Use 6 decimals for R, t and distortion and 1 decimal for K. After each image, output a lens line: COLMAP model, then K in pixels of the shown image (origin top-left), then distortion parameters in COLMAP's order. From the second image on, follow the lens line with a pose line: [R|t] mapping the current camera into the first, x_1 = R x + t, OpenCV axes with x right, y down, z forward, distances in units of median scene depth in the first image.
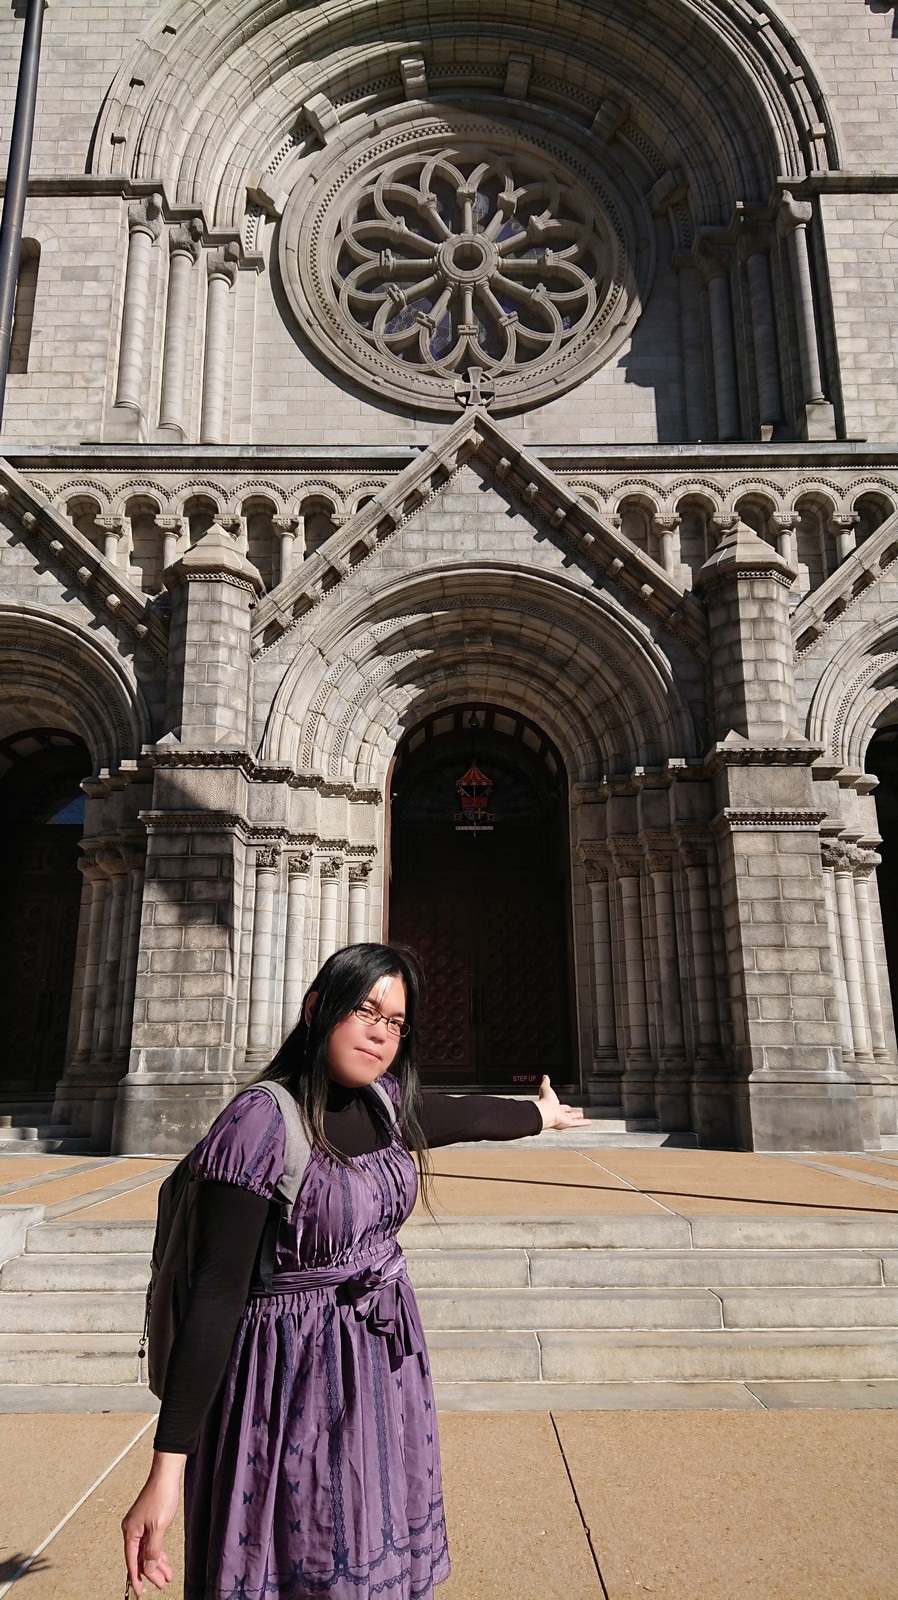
lens RADIAL K [[1052.5, 0, 449.0], [0, 1052.5, 800.0], [0, 0, 1]] dist [0.185497, -0.270408]
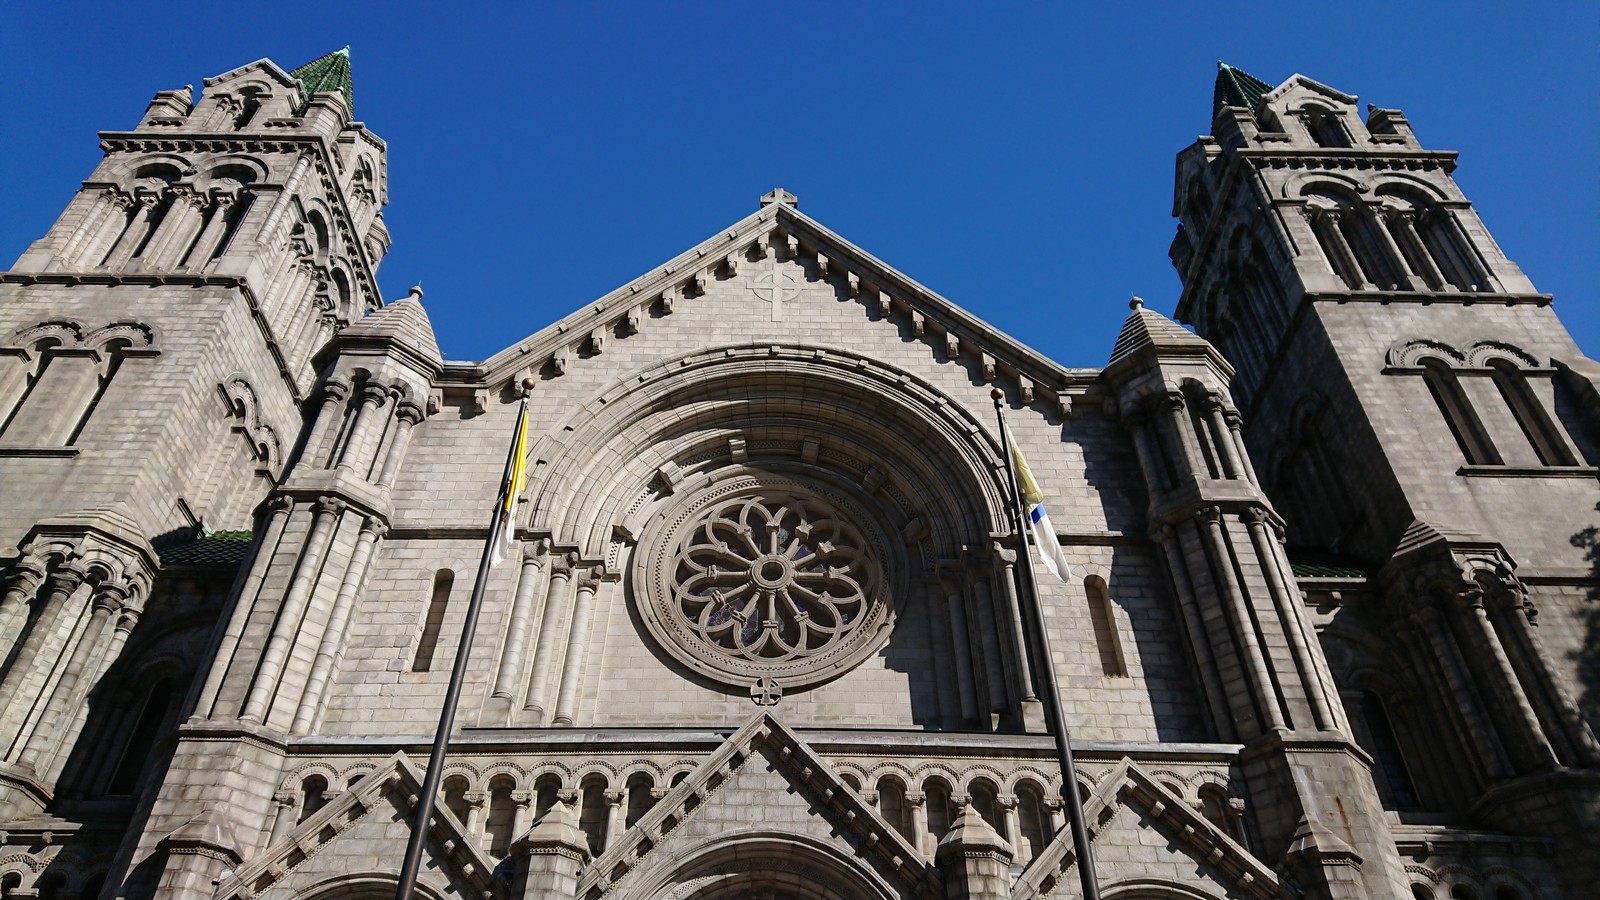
lens RADIAL K [[1052.5, 0, 795.2], [0, 1052.5, 452.1], [0, 0, 1]] dist [0.185497, -0.270408]
pose [[0.999884, 0.014939, 0.003106, 0.050657], [-0.011961, 0.893780, -0.448347, -0.054585], [-0.009473, 0.448258, 0.893854, -0.313890]]
